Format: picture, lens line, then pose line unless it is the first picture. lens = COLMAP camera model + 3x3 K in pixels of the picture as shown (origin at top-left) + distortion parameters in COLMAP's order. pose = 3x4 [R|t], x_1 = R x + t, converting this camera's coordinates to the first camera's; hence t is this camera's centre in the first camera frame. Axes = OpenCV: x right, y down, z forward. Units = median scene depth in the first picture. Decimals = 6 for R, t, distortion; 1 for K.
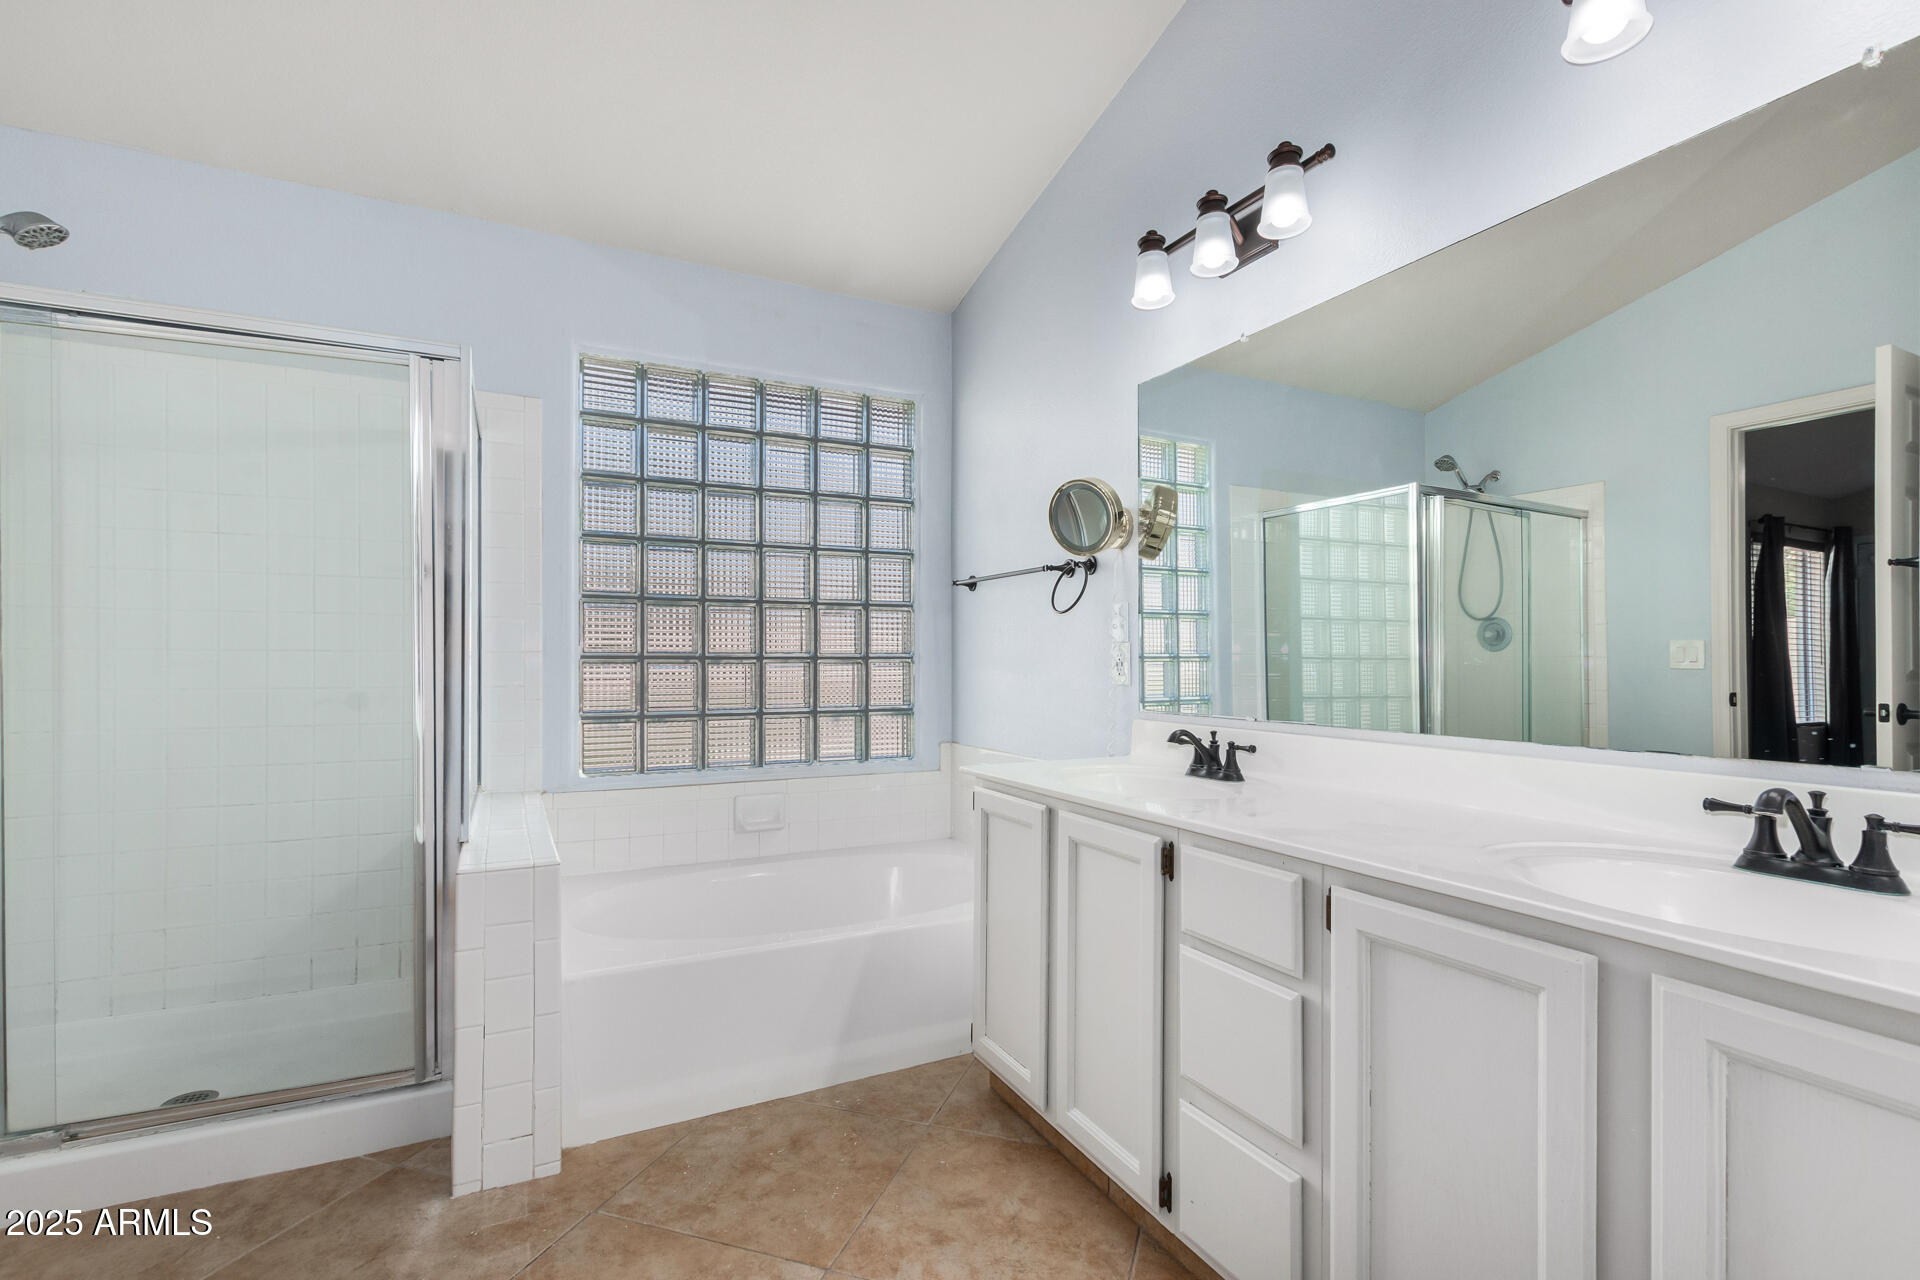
lens RADIAL K [[899.0, 0, 966.5], [0, 899.0, 667.0], [0, 0, 1]] dist [0.005271, 0.001350]
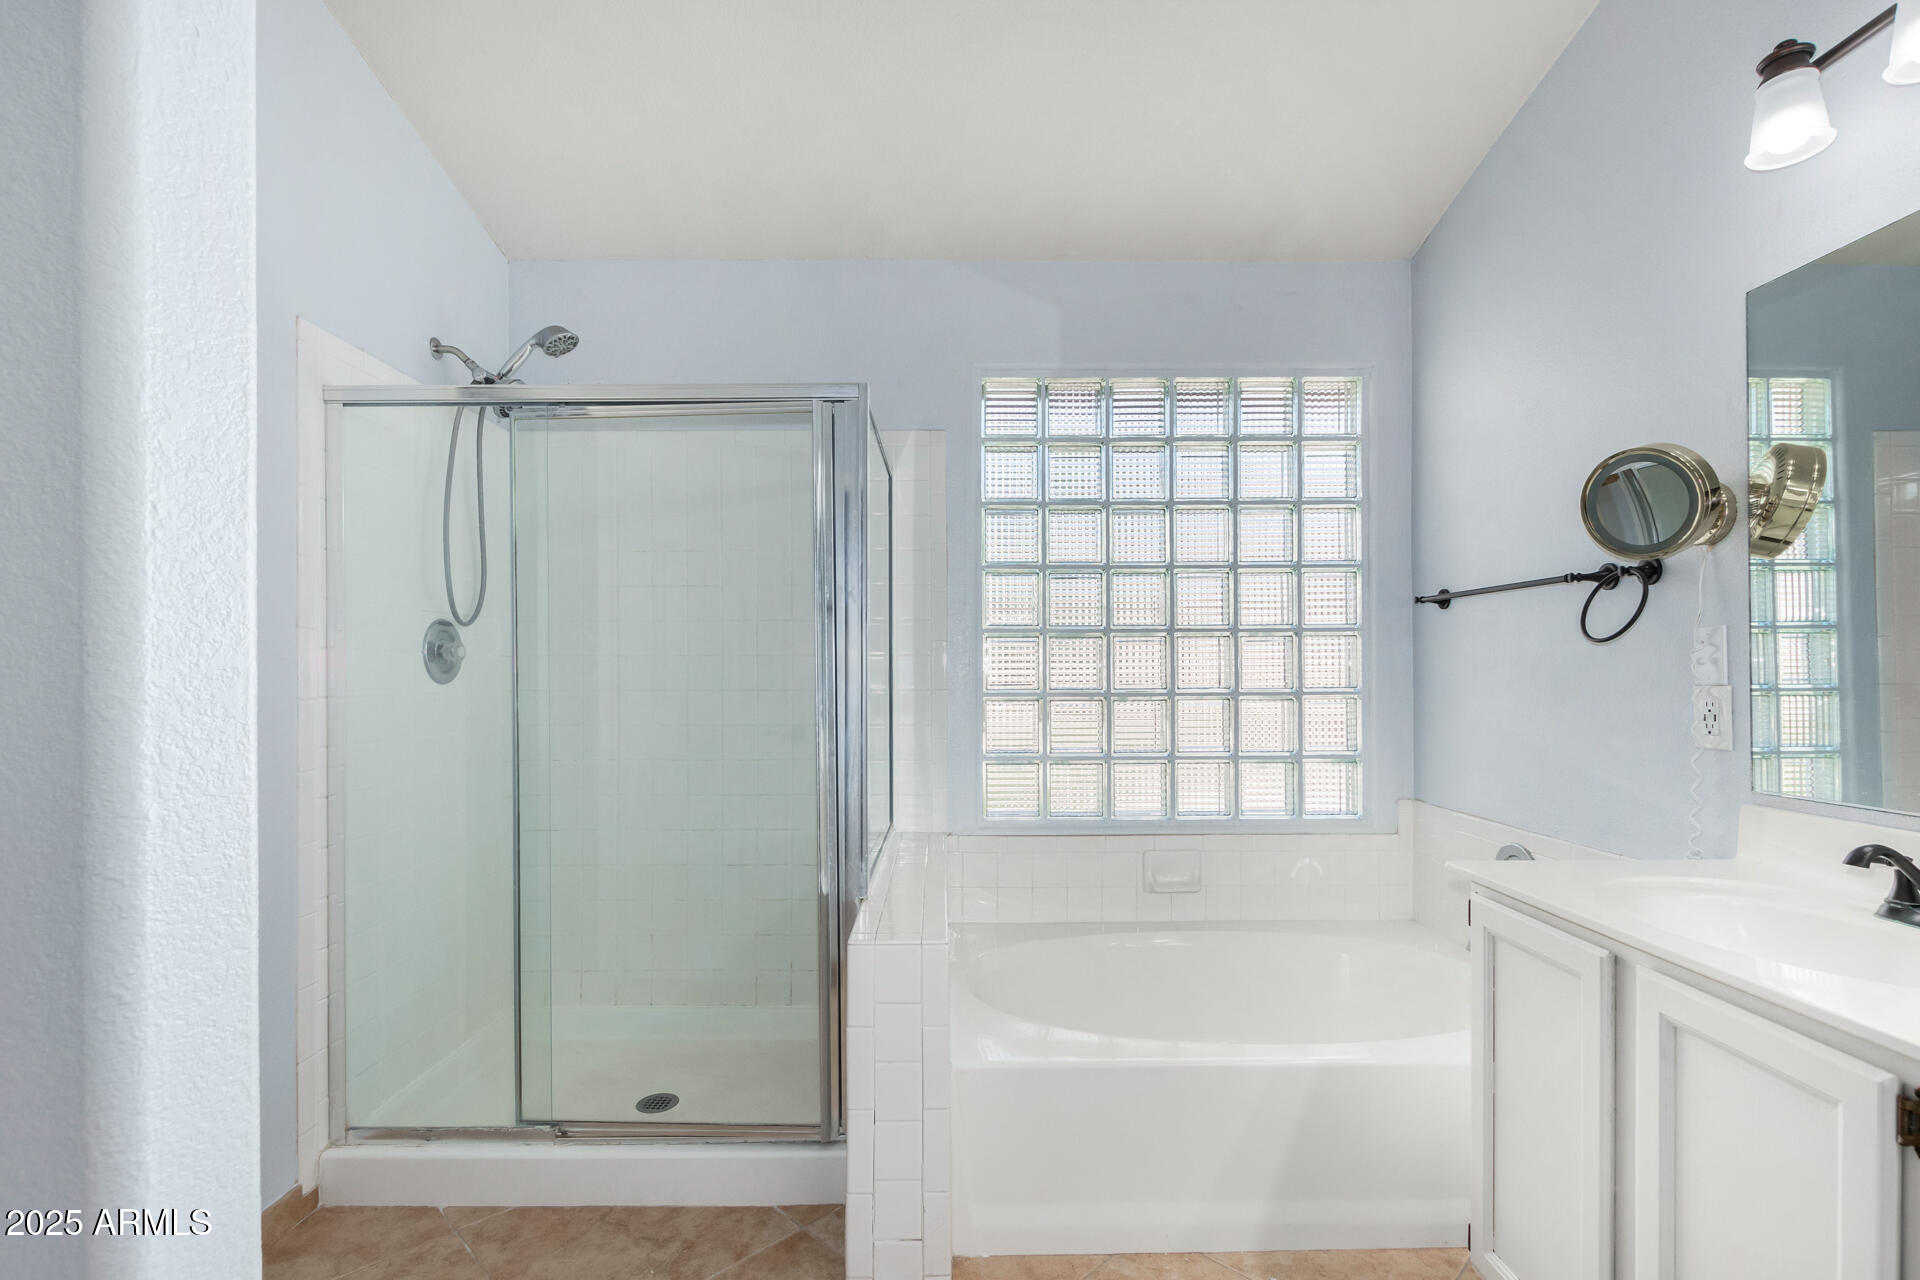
lens RADIAL K [[899.0, 0, 966.5], [0, 899.0, 667.0], [0, 0, 1]] dist [0.005271, 0.001350]
pose [[0.898786, -0.008182, -0.438310, -0.025205], [0.003656, 0.999931, -0.011170, -0.028583], [0.438372, 0.008437, 0.898754, 0.127381]]
